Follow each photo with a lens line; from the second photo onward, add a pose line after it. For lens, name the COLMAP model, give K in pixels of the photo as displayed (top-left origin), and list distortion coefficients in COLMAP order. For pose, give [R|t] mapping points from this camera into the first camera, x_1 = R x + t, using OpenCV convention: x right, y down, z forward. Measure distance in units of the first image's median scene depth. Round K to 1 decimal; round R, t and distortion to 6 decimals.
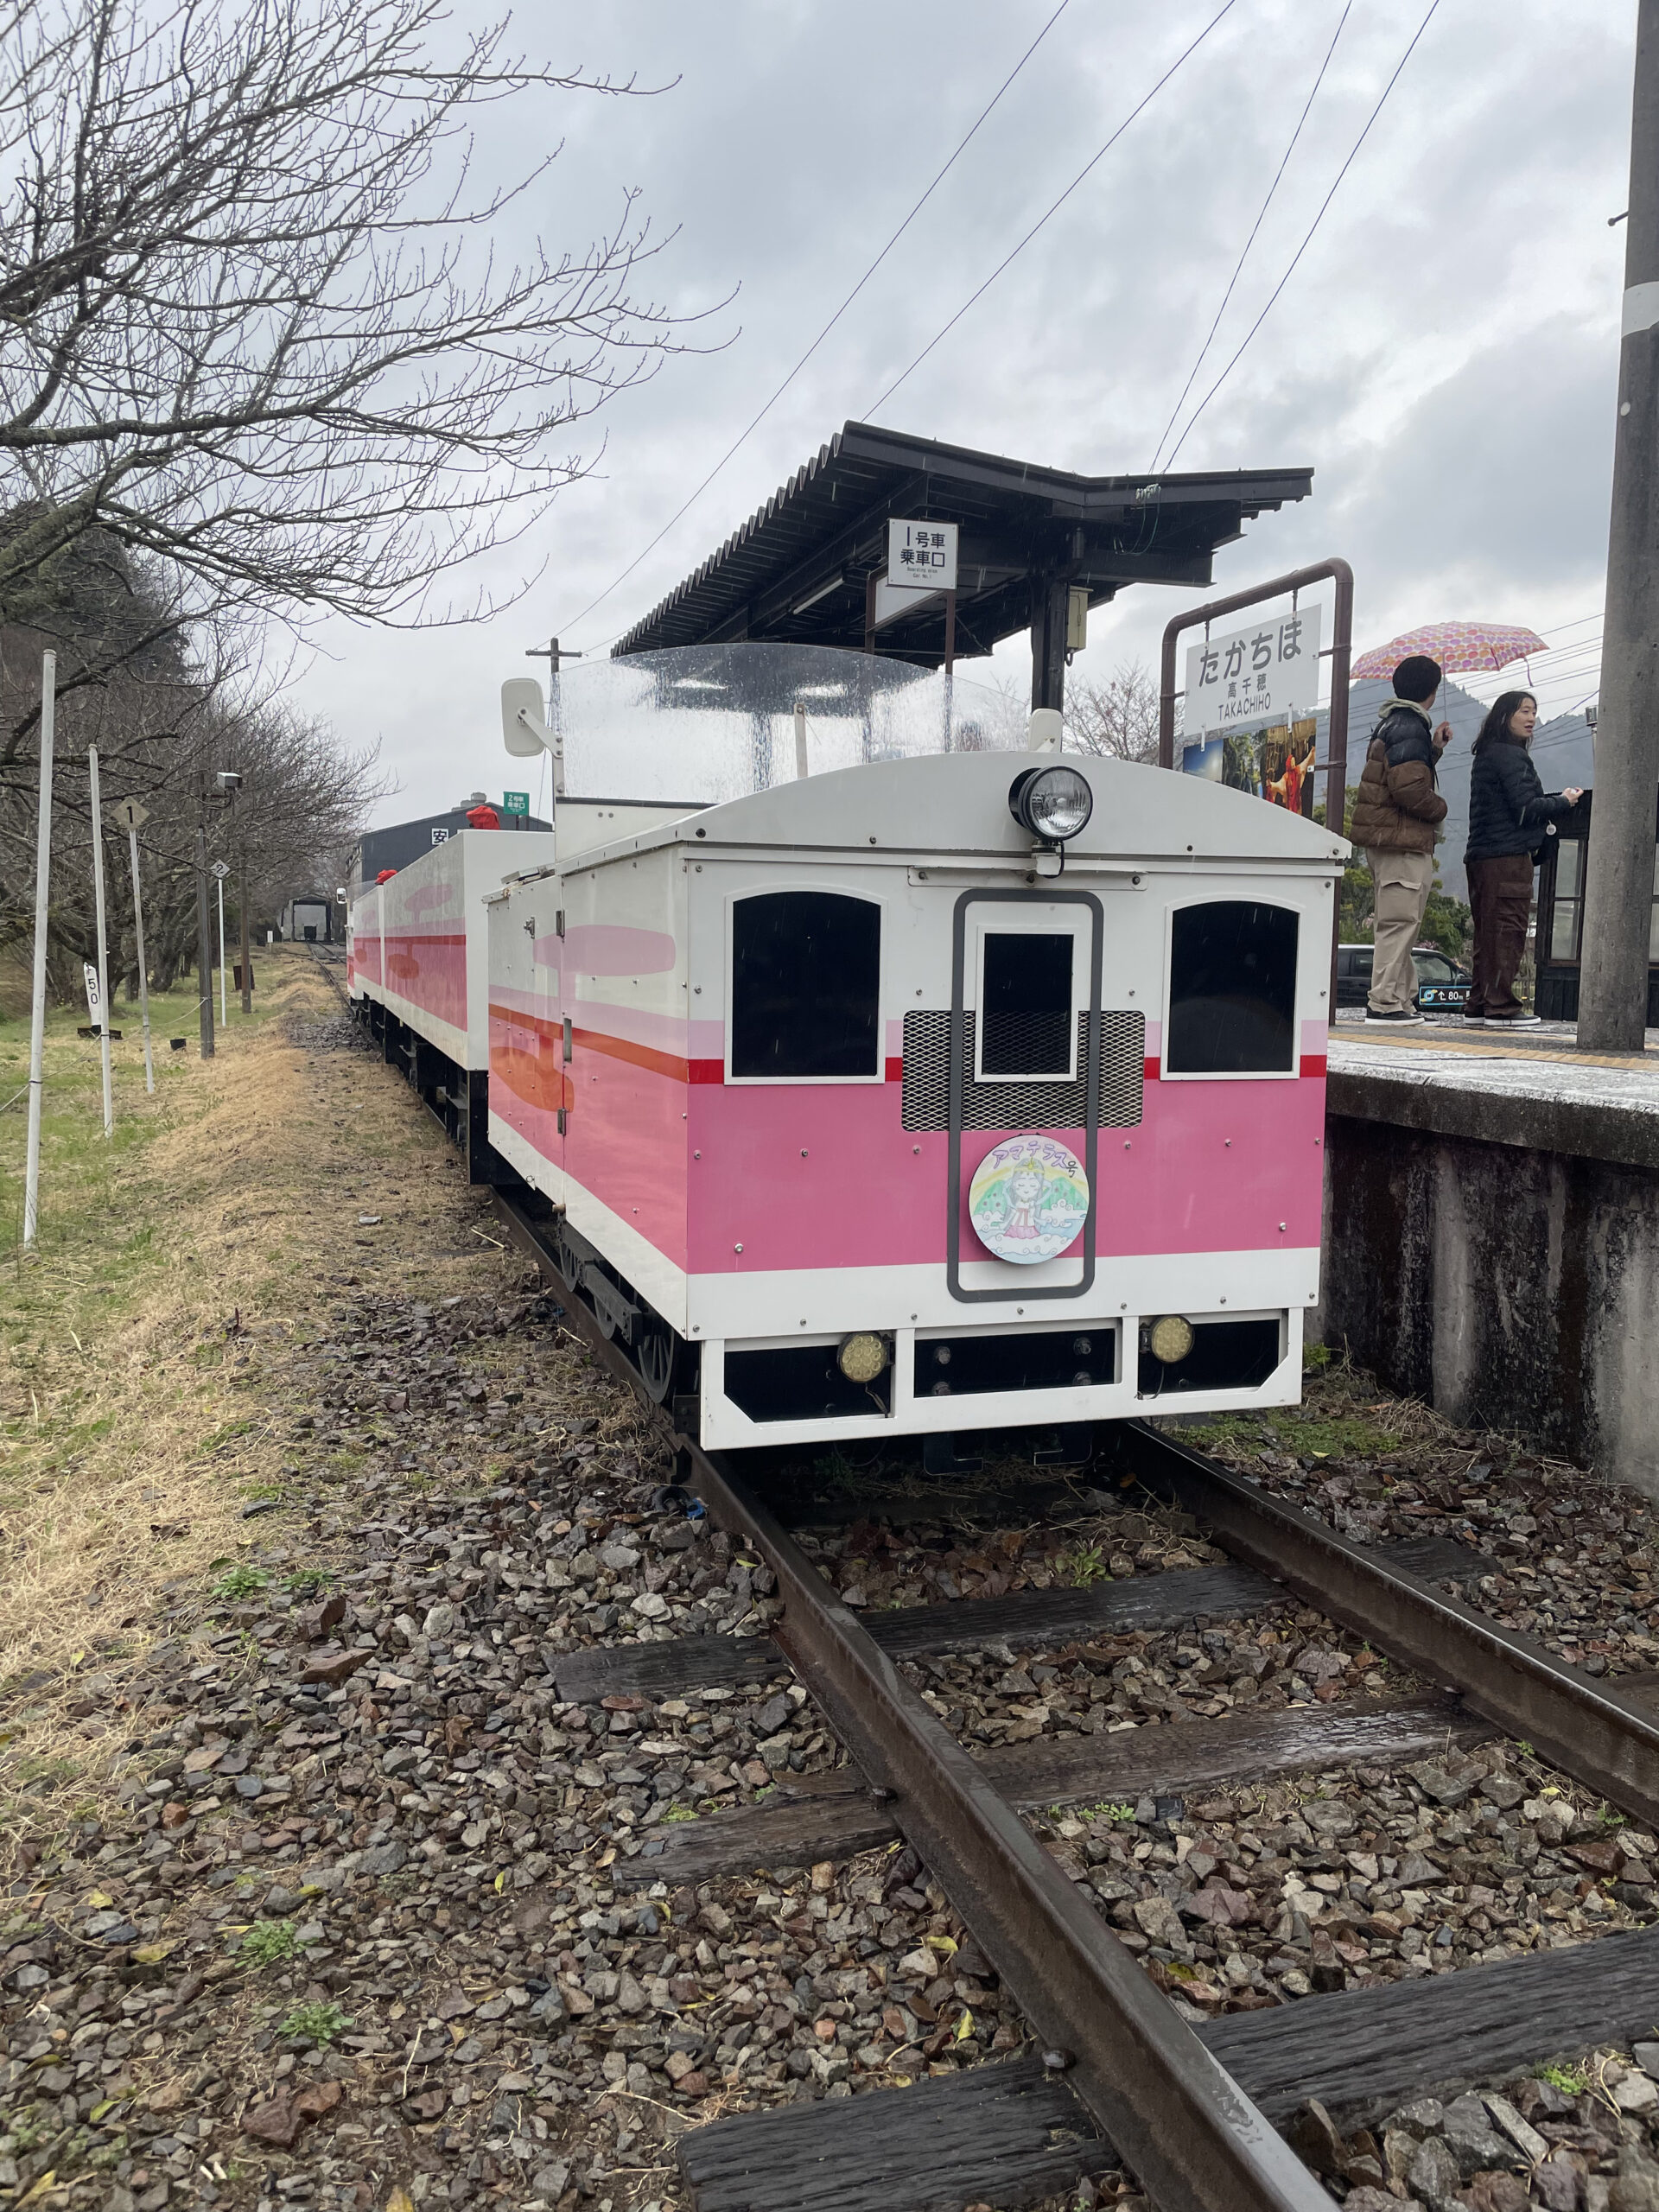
lens RADIAL K [[1681.8, 0, 829.5], [0, 1681.8, 1106.0], [0, 0, 1]] dist [0.032884, -0.000230]
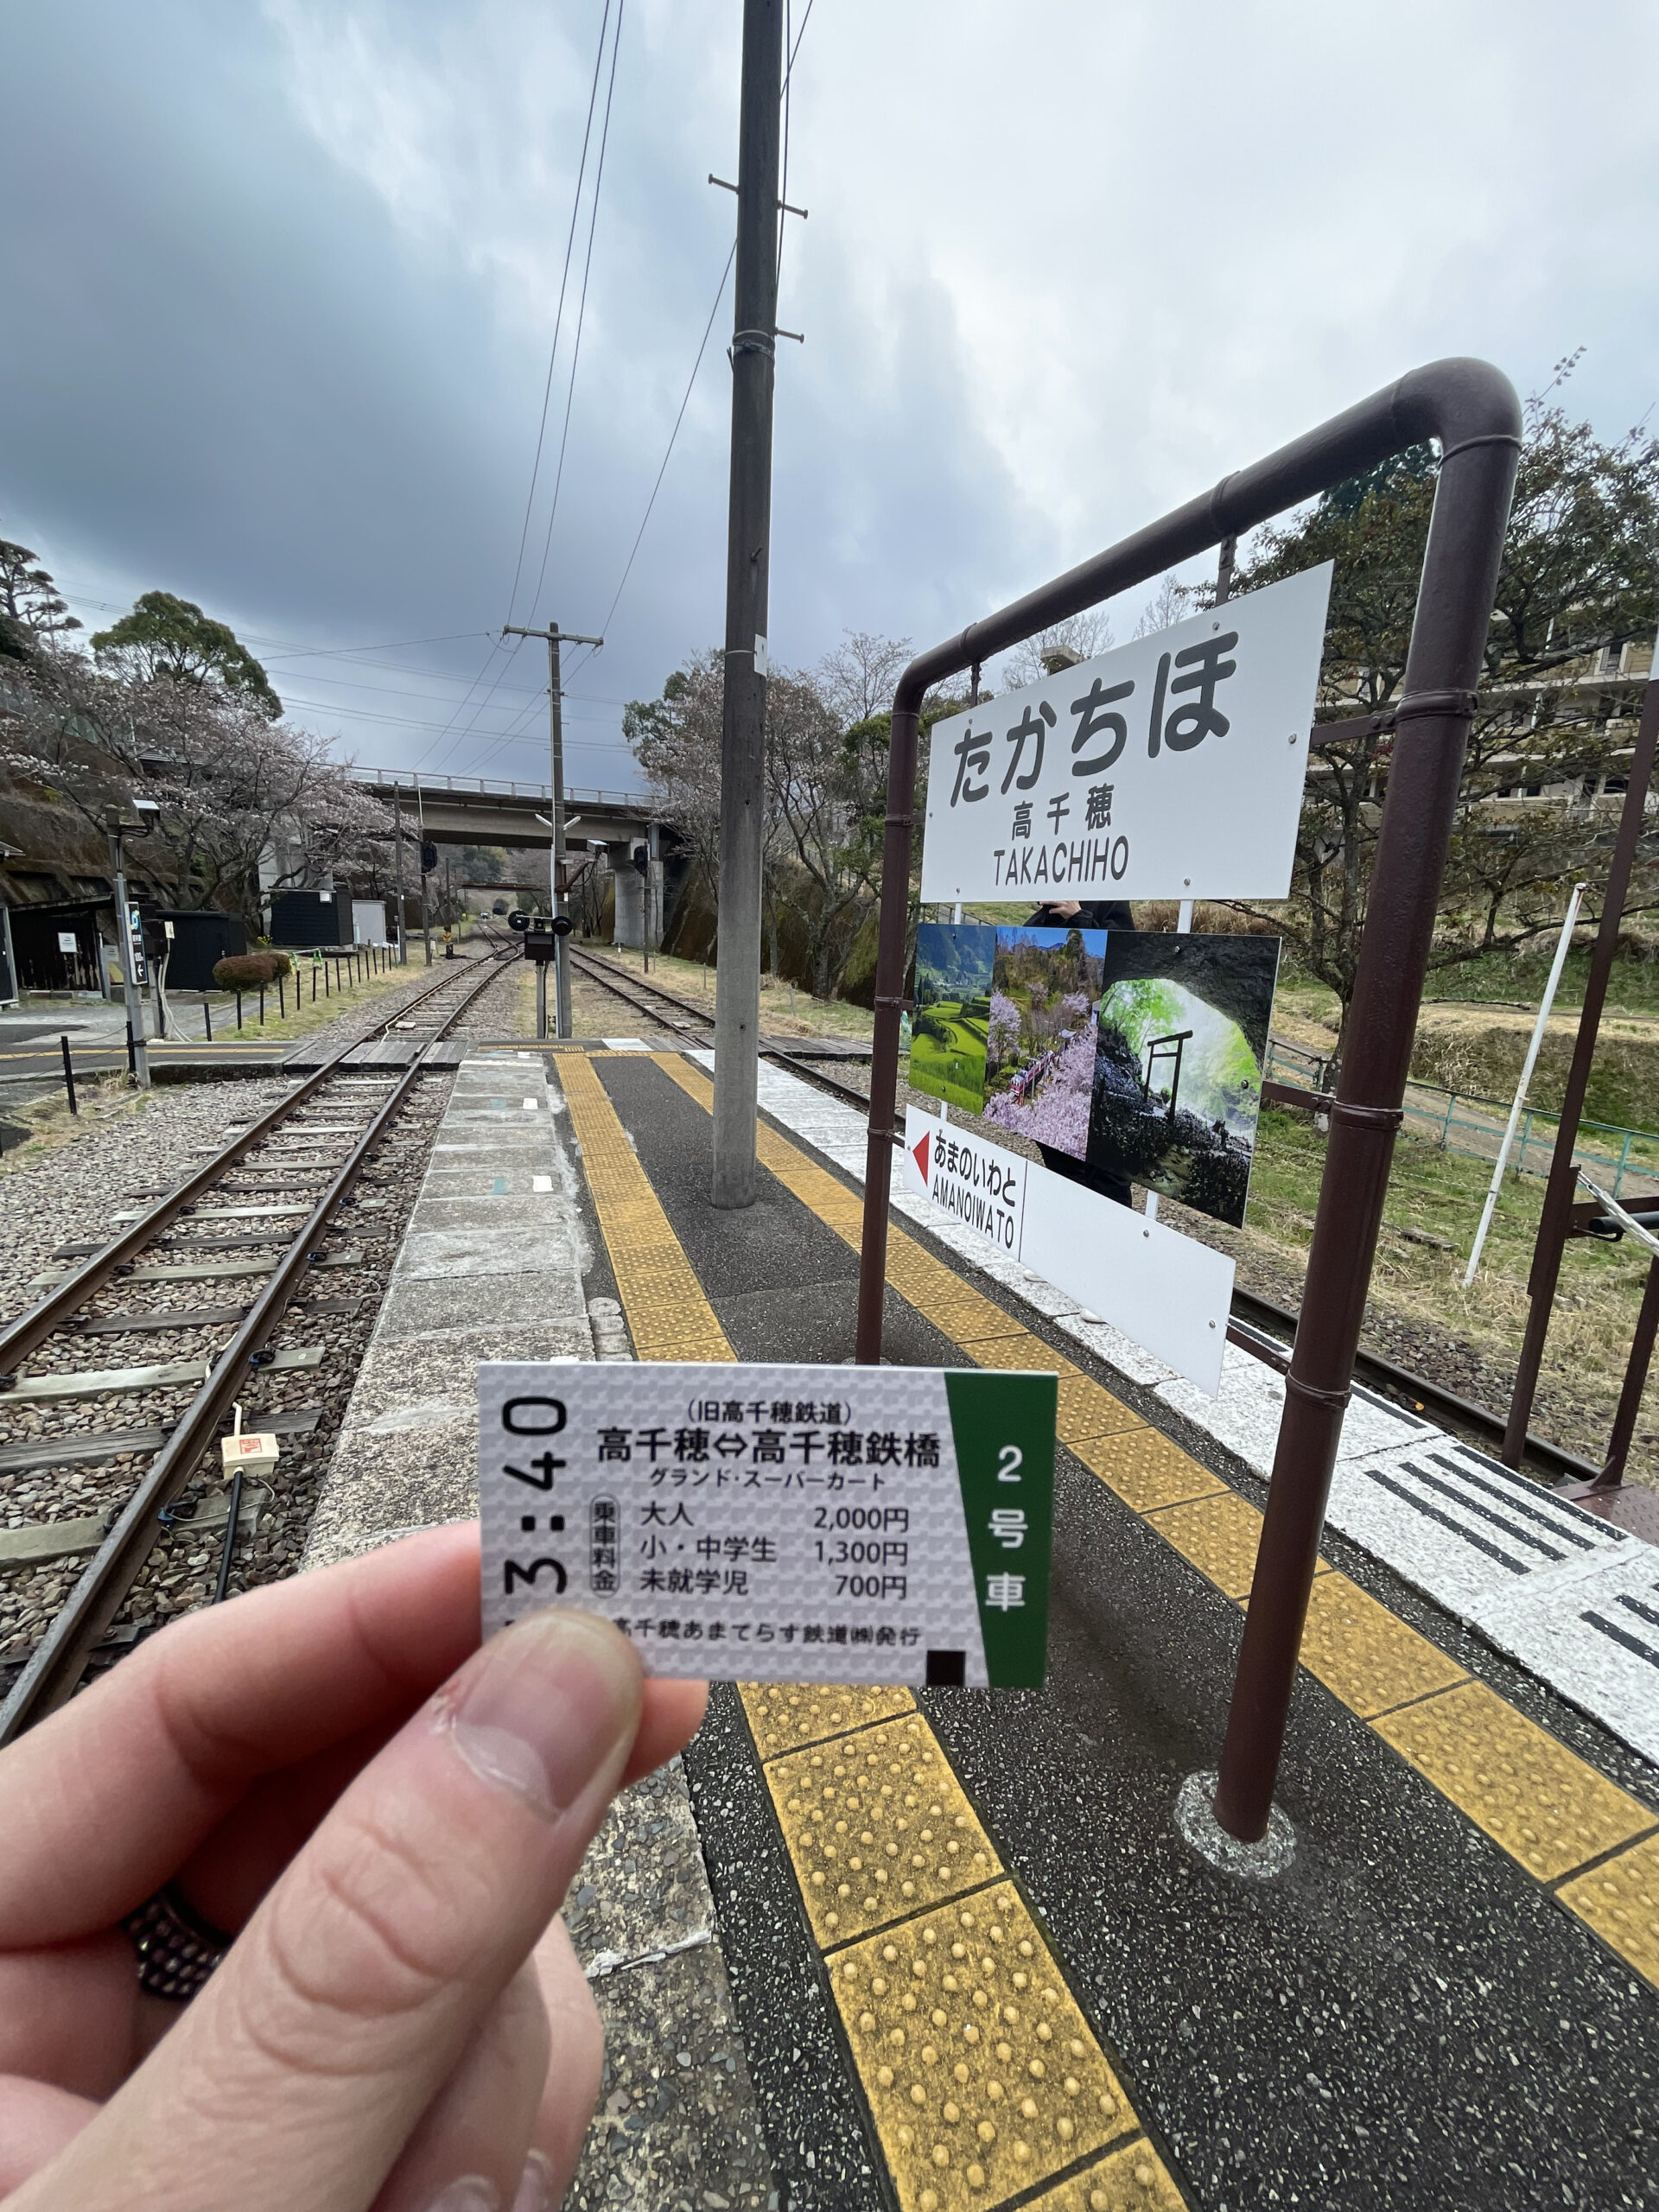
lens RADIAL K [[888.6, 0, 829.5], [0, 888.6, 1106.0], [0, 0, 1]] dist [-0.001830, -0.000131]
pose [[0.998324, 0.022931, 0.053142, 0.179671], [-0.028773, 0.993302, 0.111905, -0.198084], [-0.050220, -0.113246, 0.992297, 0.768430]]
